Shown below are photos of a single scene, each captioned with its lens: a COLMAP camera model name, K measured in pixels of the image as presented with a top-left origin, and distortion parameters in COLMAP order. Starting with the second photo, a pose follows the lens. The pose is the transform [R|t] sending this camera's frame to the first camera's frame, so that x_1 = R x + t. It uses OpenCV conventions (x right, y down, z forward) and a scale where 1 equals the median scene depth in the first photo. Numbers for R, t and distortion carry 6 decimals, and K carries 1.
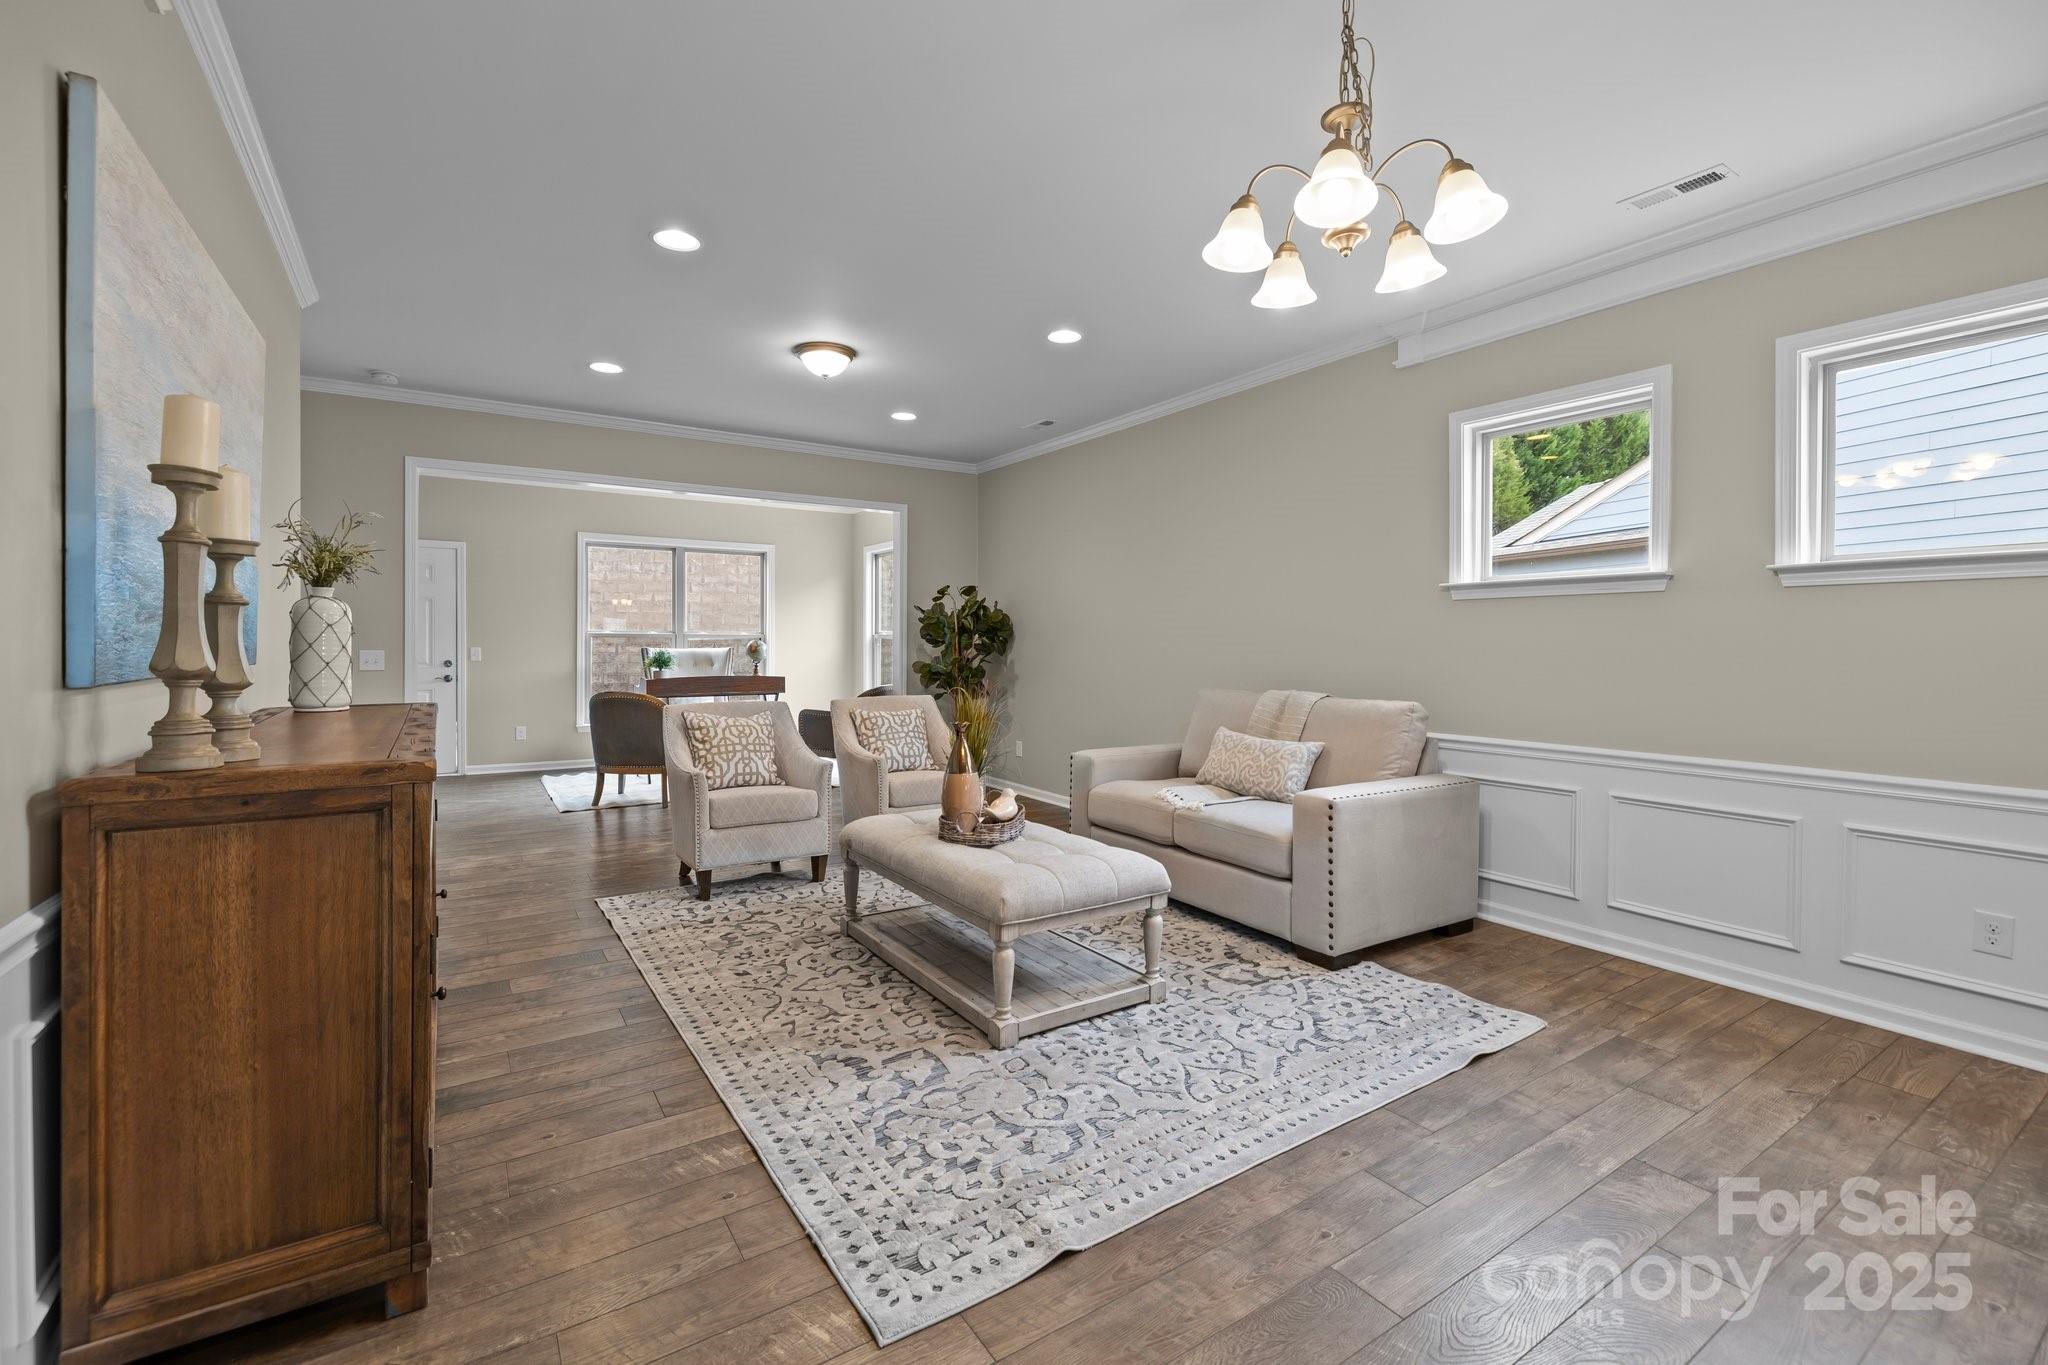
lens RADIAL K [[868.6, 0, 1003.2], [0, 868.6, 649.0], [0, 0, 1]] dist [-0.000544, 0.000116]
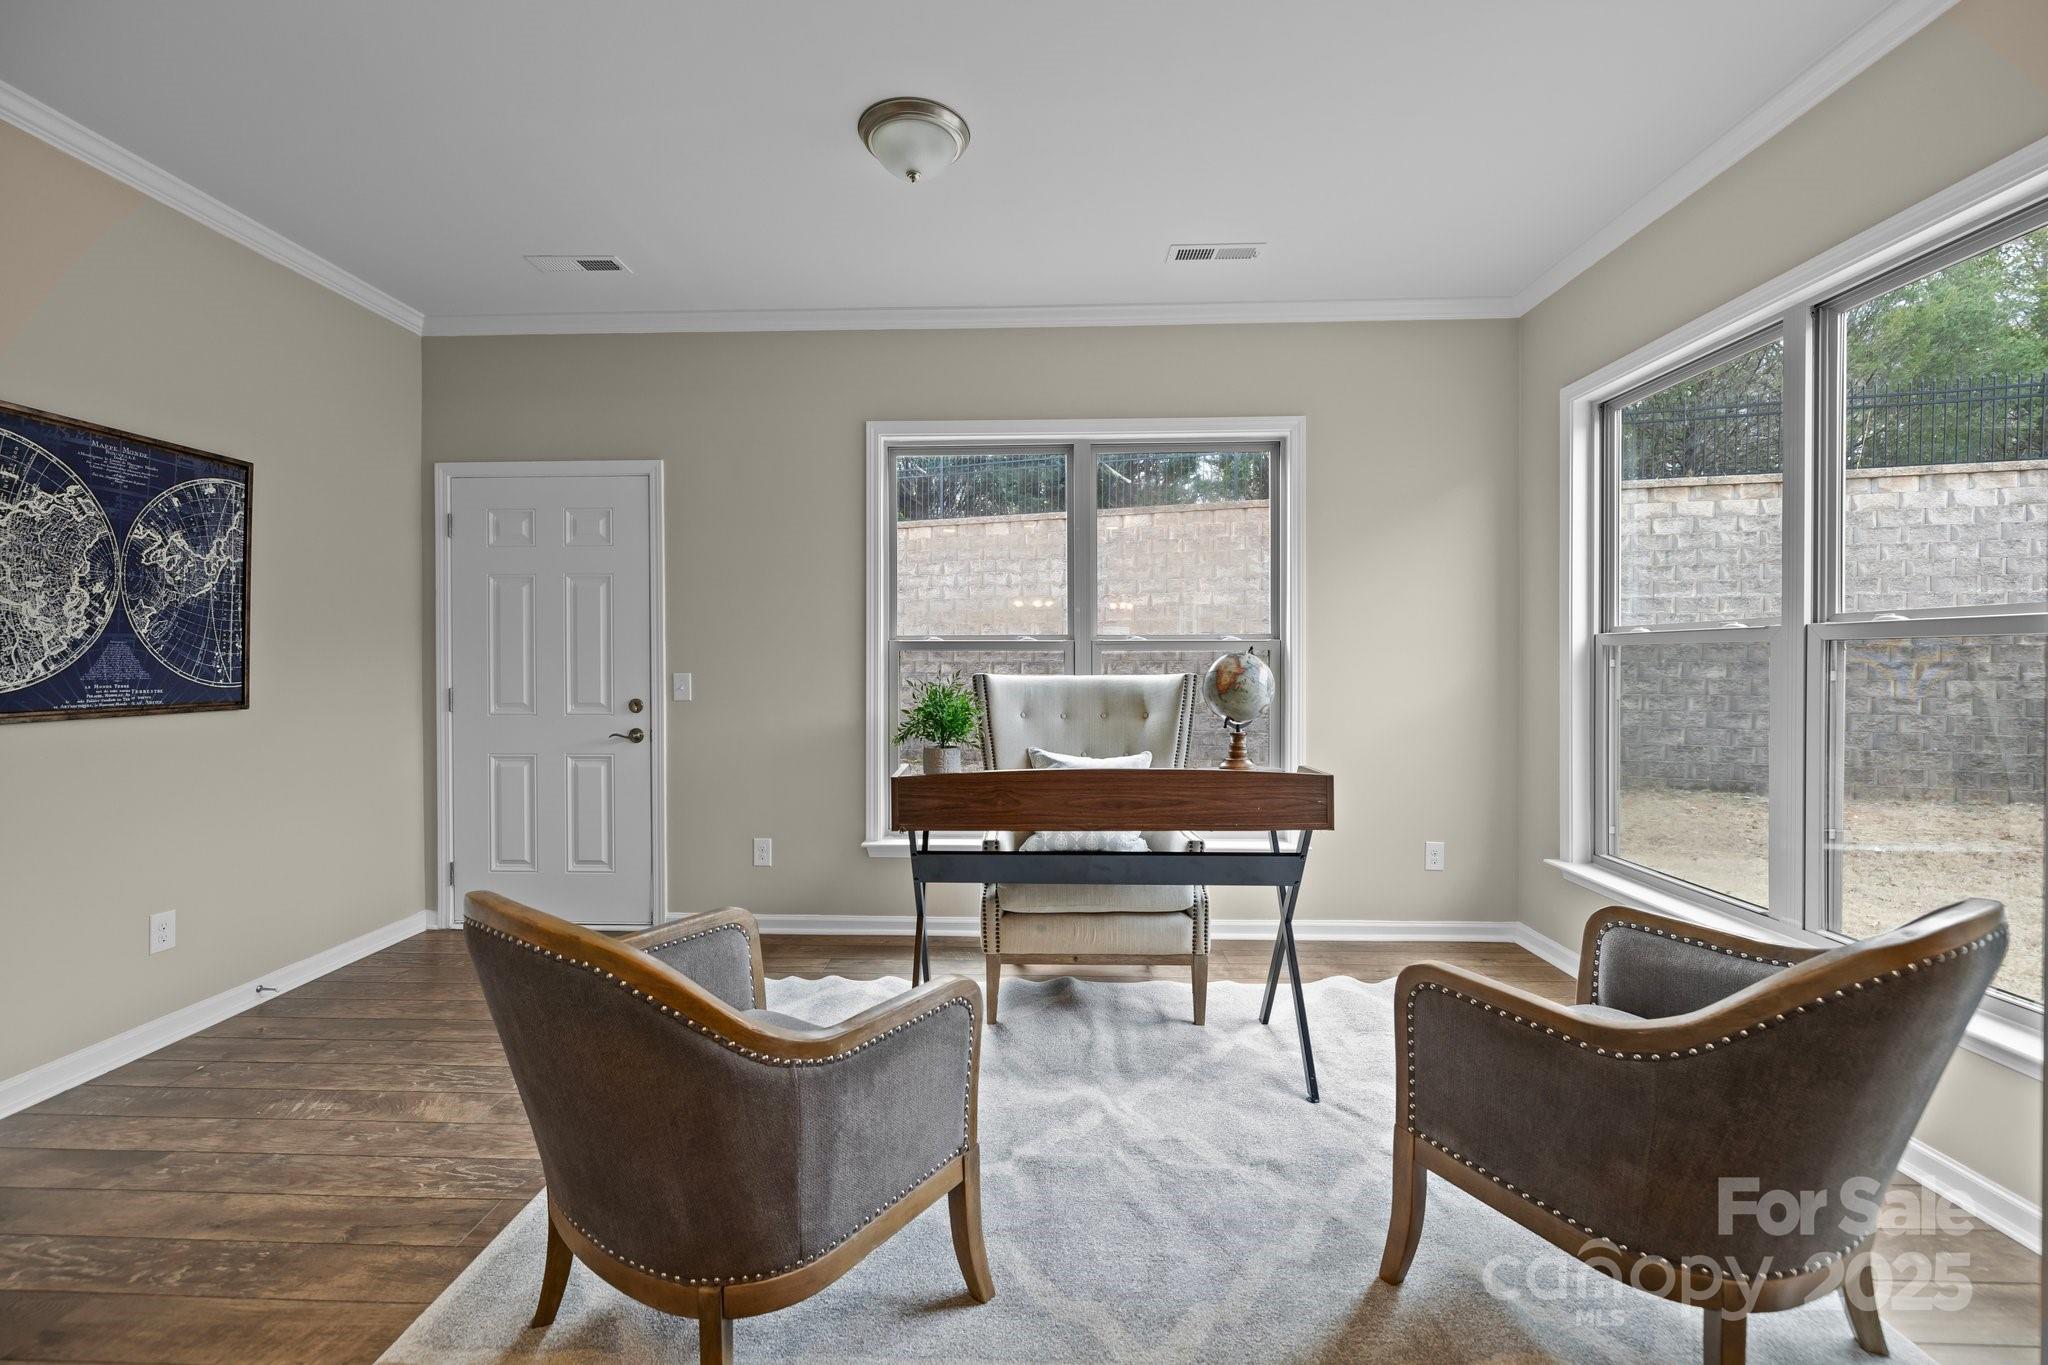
lens RADIAL K [[861.0, 0, 1003.0], [0, 861.0, 673.0], [0, 0, 1]] dist [0.000484, -0.000095]
pose [[0.822164, 0.003109, -0.569242, -0.453761], [0.003843, 0.999932, 0.011012, -0.017072], [0.569237, -0.011241, 0.822096, 1.769350]]
